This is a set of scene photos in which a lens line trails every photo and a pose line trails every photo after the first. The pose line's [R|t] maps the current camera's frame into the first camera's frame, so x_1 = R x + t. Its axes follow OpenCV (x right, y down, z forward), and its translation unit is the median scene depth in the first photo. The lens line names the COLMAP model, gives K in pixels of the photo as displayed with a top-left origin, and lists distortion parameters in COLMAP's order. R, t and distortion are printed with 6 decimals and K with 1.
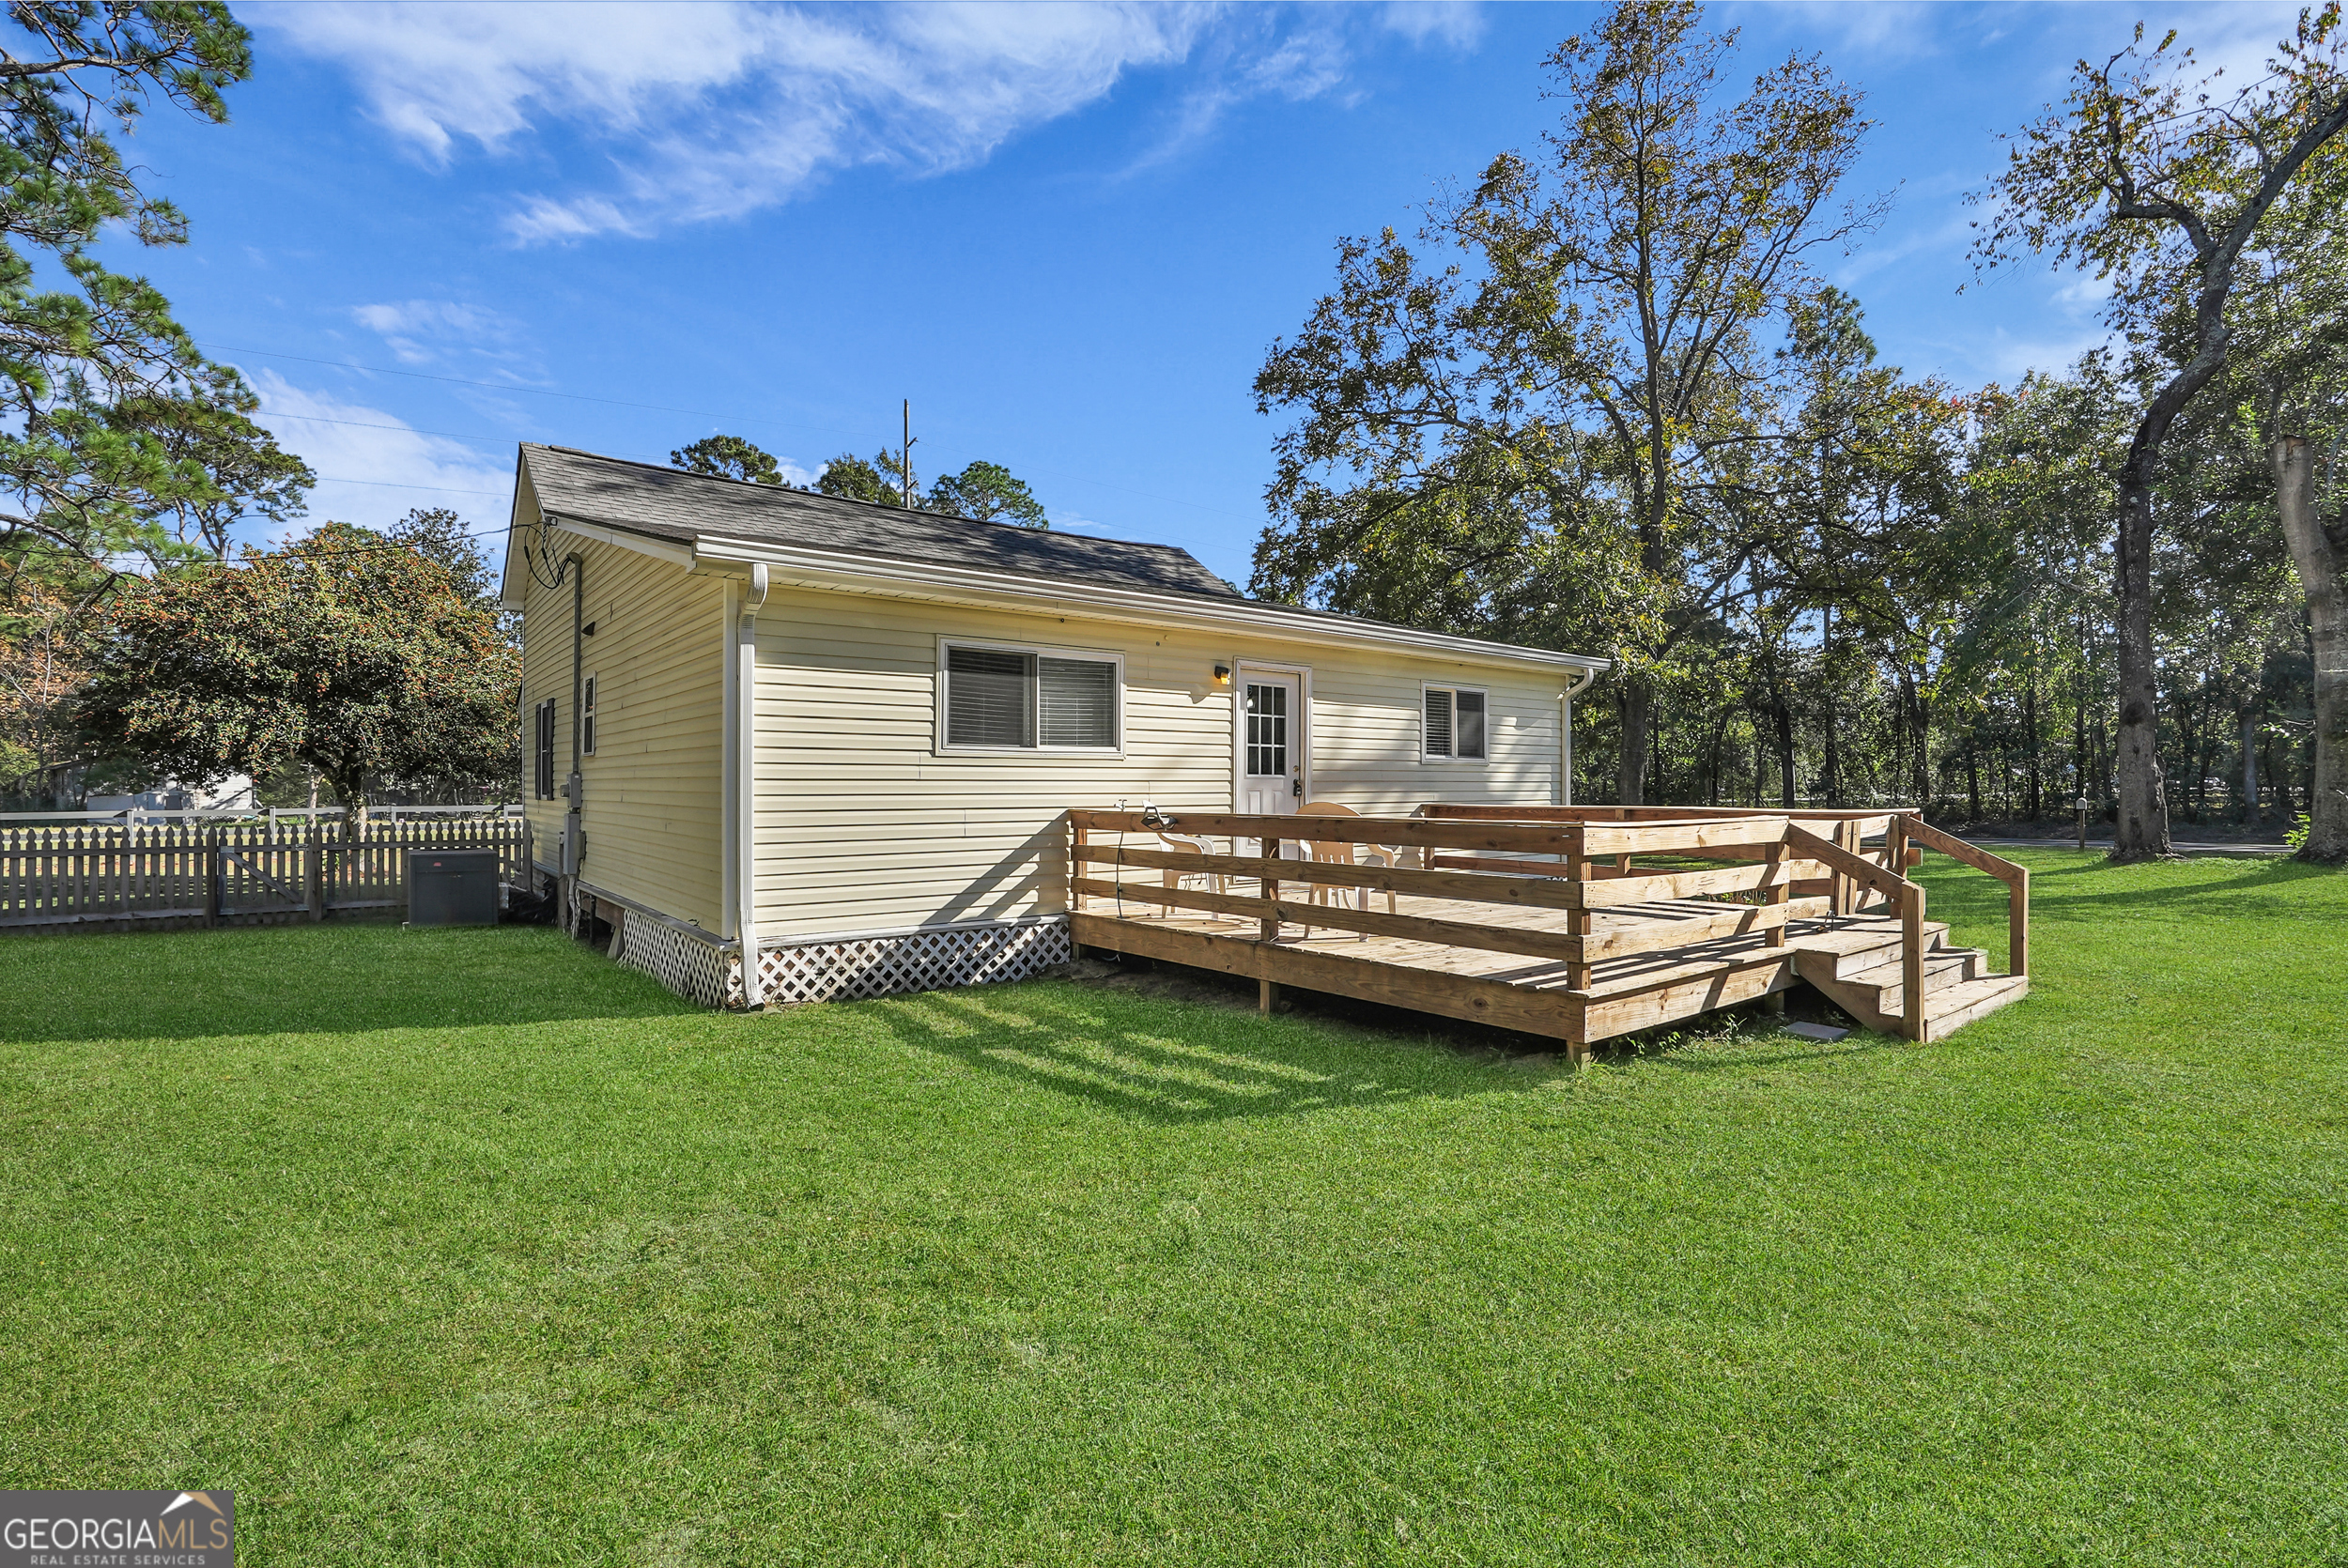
lens RADIAL K [[1089.0, 0, 1174.0], [0, 1089.0, 784.0], [0, 0, 1]] dist [-0.071095, 0.032912]
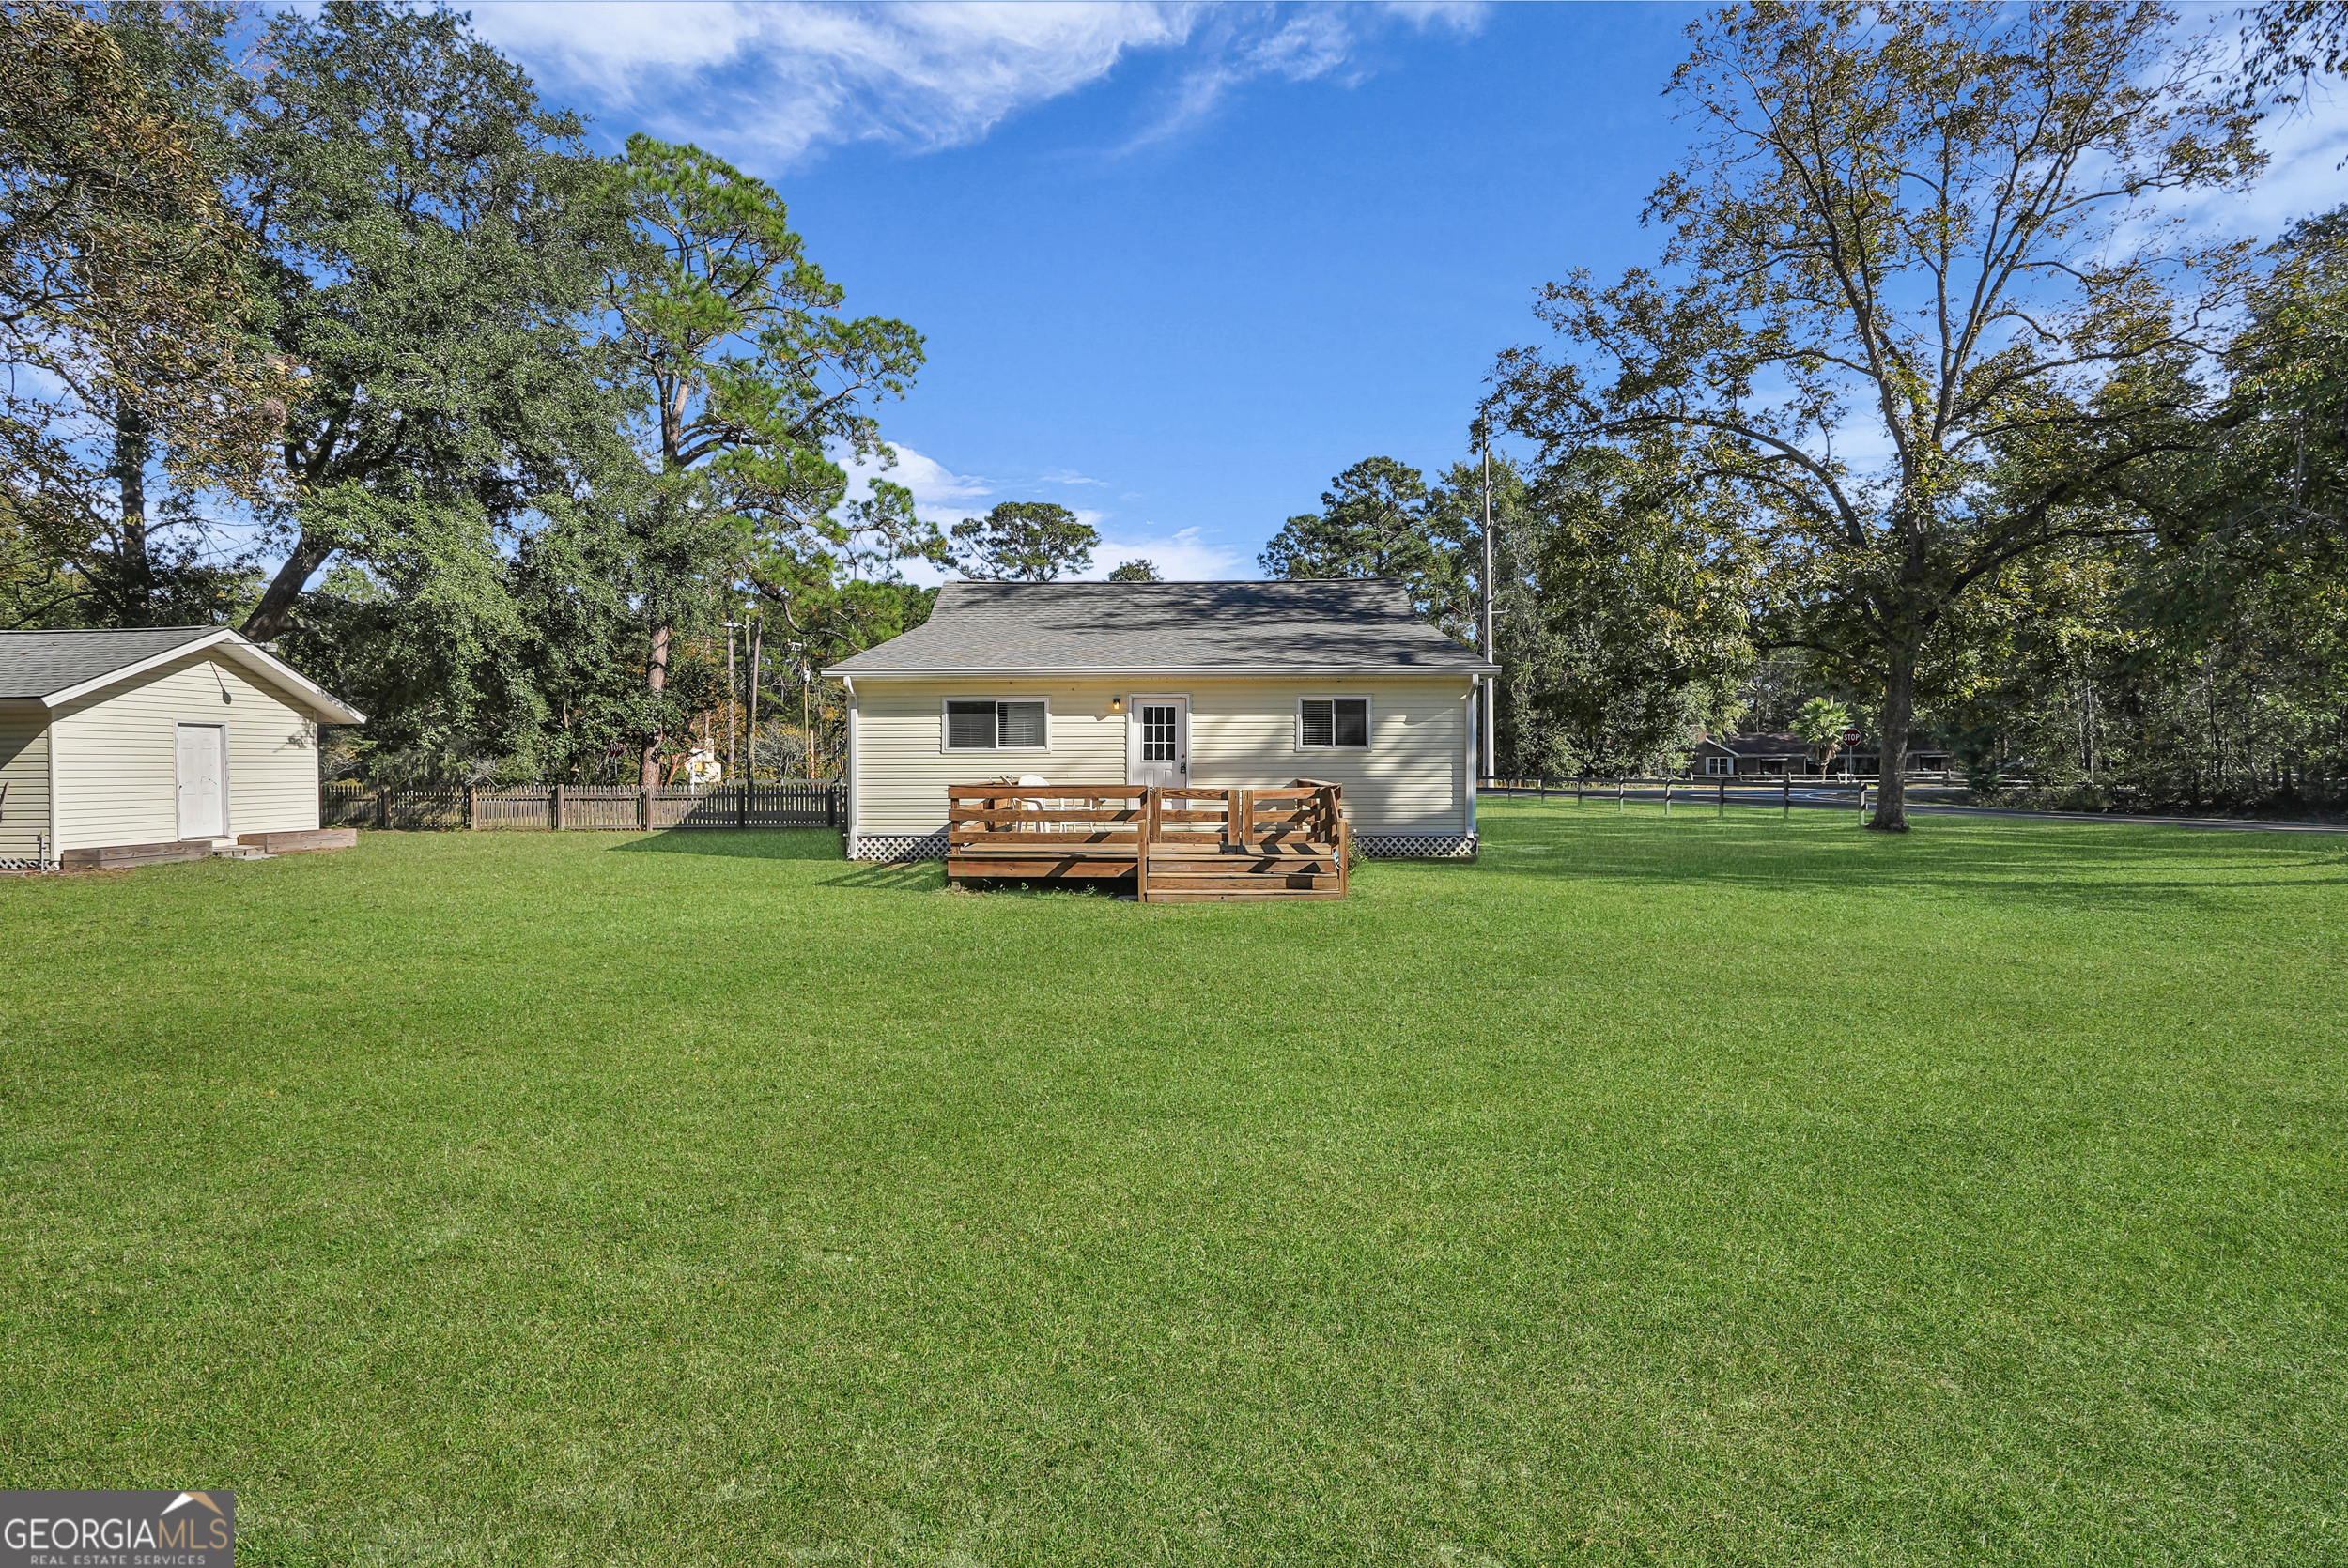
lens RADIAL K [[1089.0, 0, 1174.0], [0, 1089.0, 784.0], [0, 0, 1]] dist [-0.071095, 0.032912]
pose [[0.772970, 0.010582, -0.634354, 1.021121], [0.003904, 0.999763, 0.021435, -0.006871], [0.634430, -0.019045, 0.772745, -0.247447]]
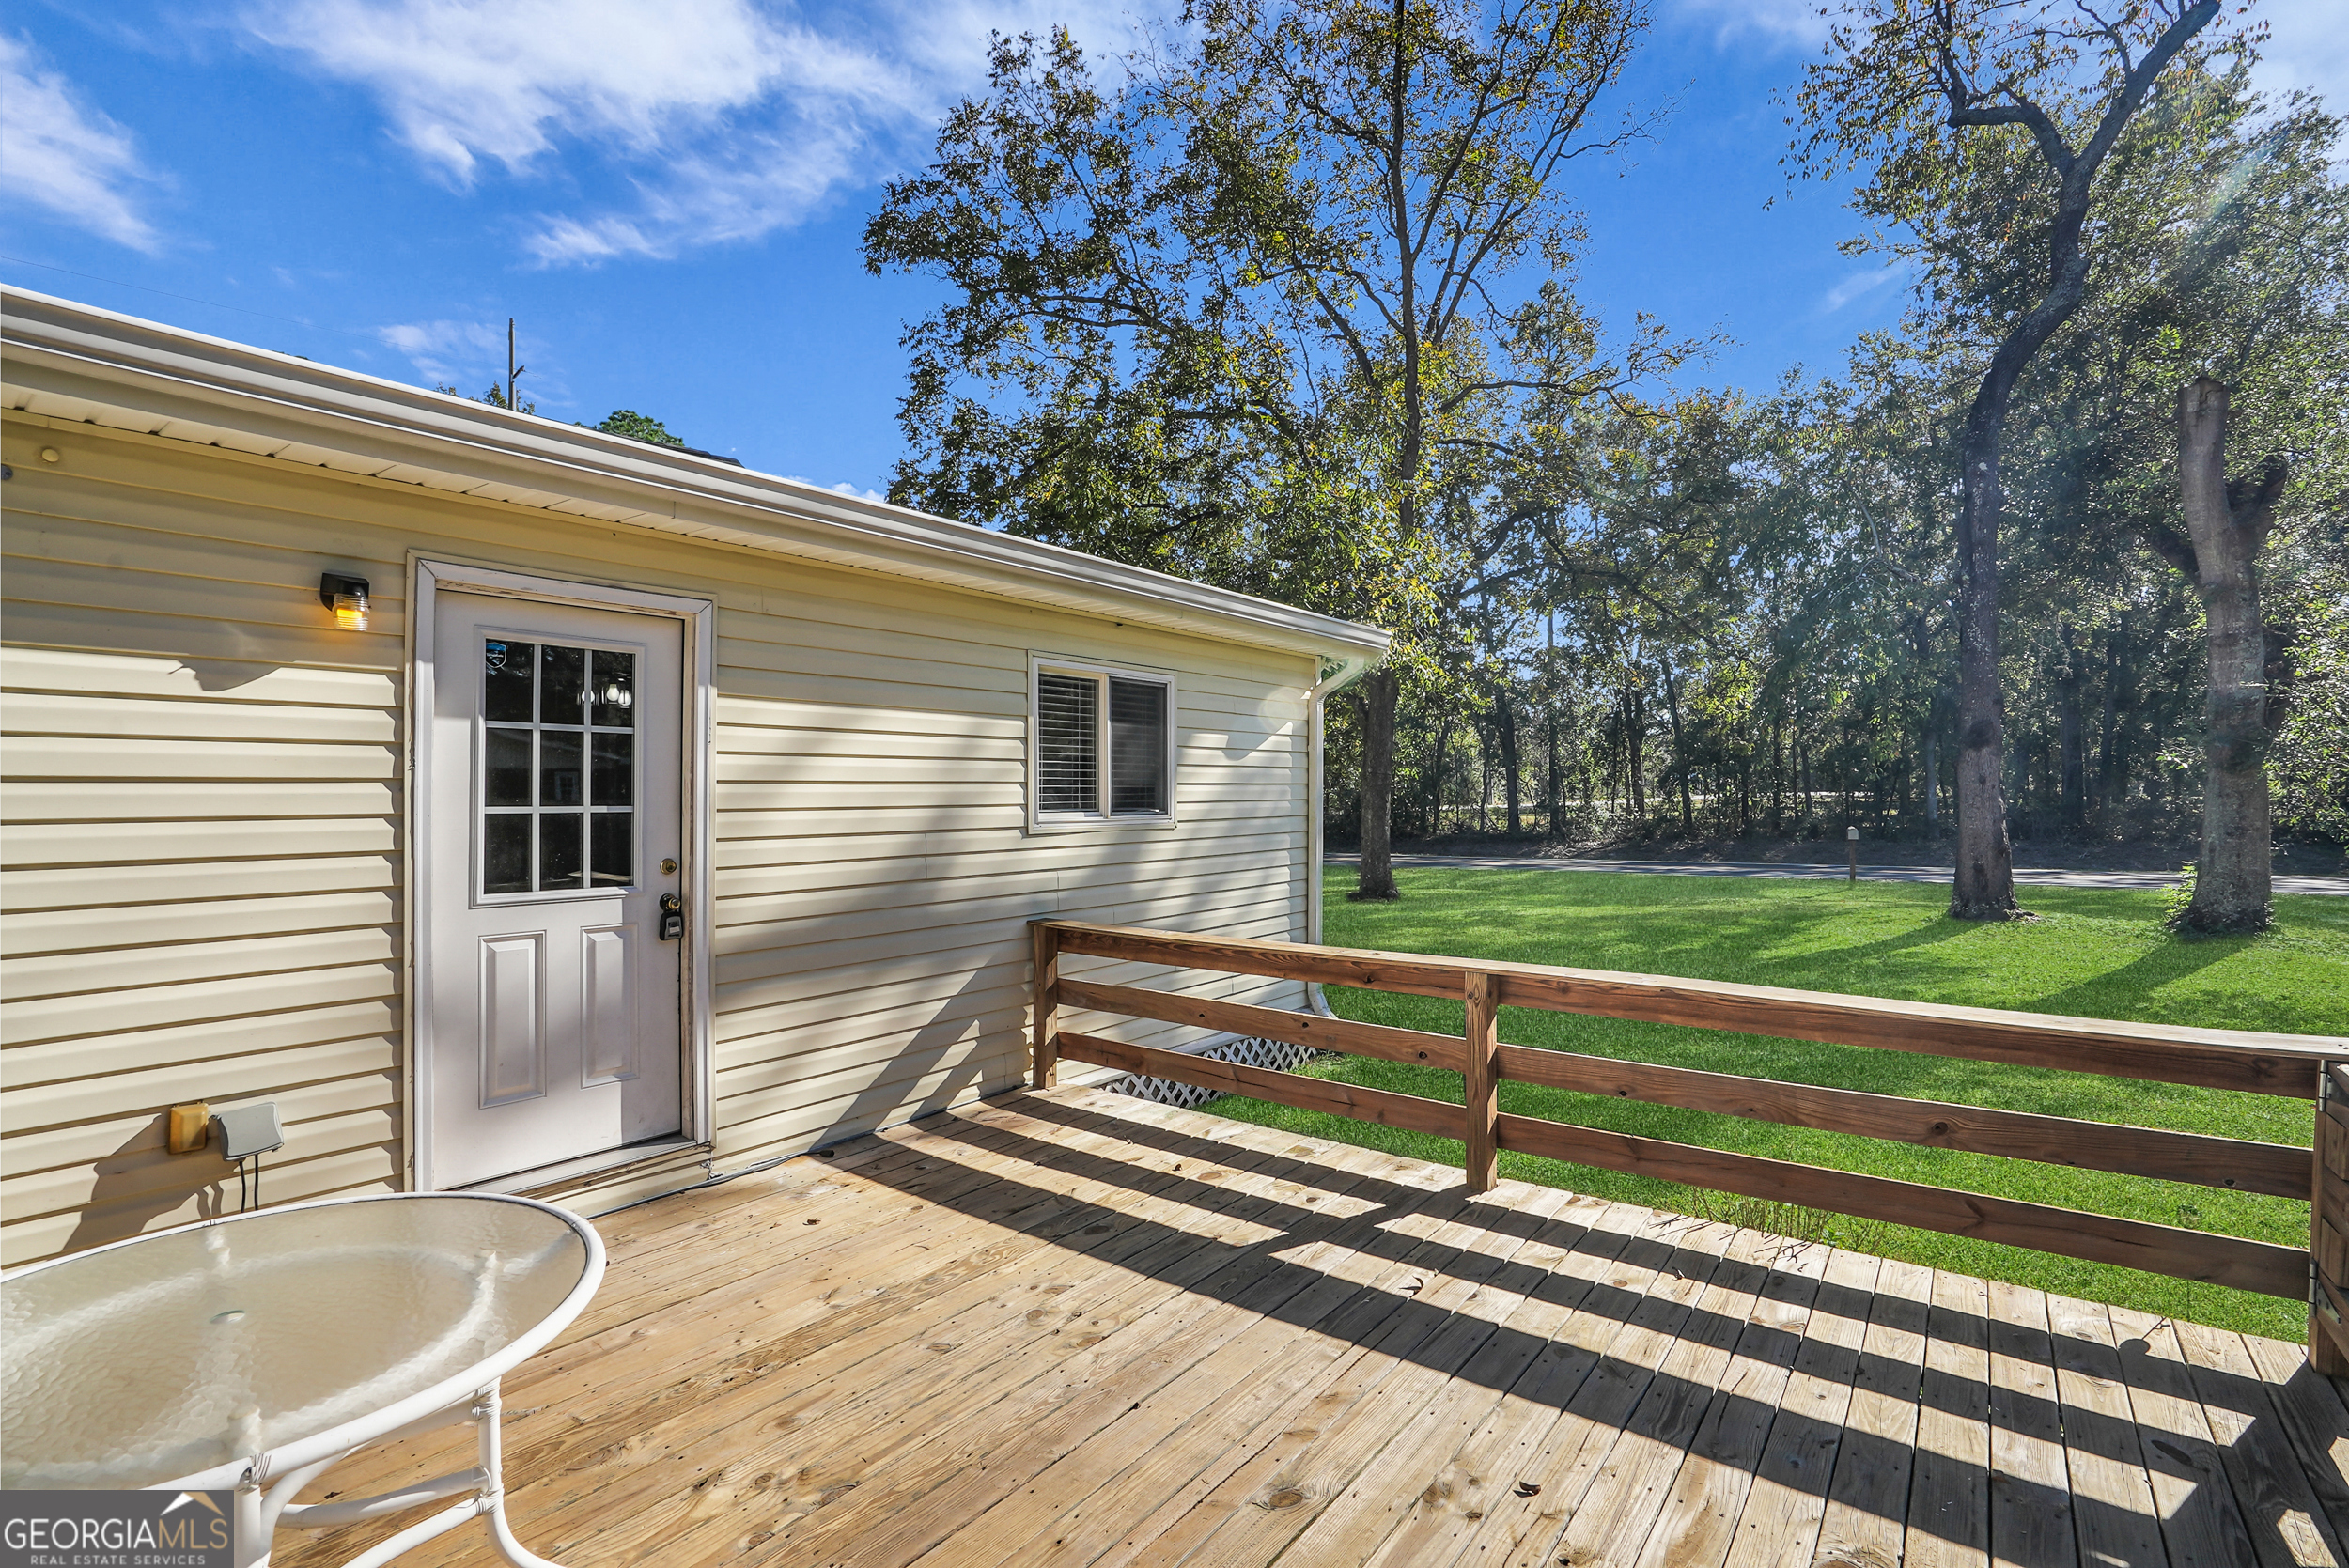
lens RADIAL K [[1089.6, 0, 1174.5], [0, 1089.6, 784.0], [0, 0, 1]] dist [-0.071095, 0.032912]
pose [[0.968603, 0.001815, 0.248606, 0.170503], [-0.001340, 0.999997, -0.002079, -0.038134], [-0.248609, 0.001680, 0.968602, 0.527321]]
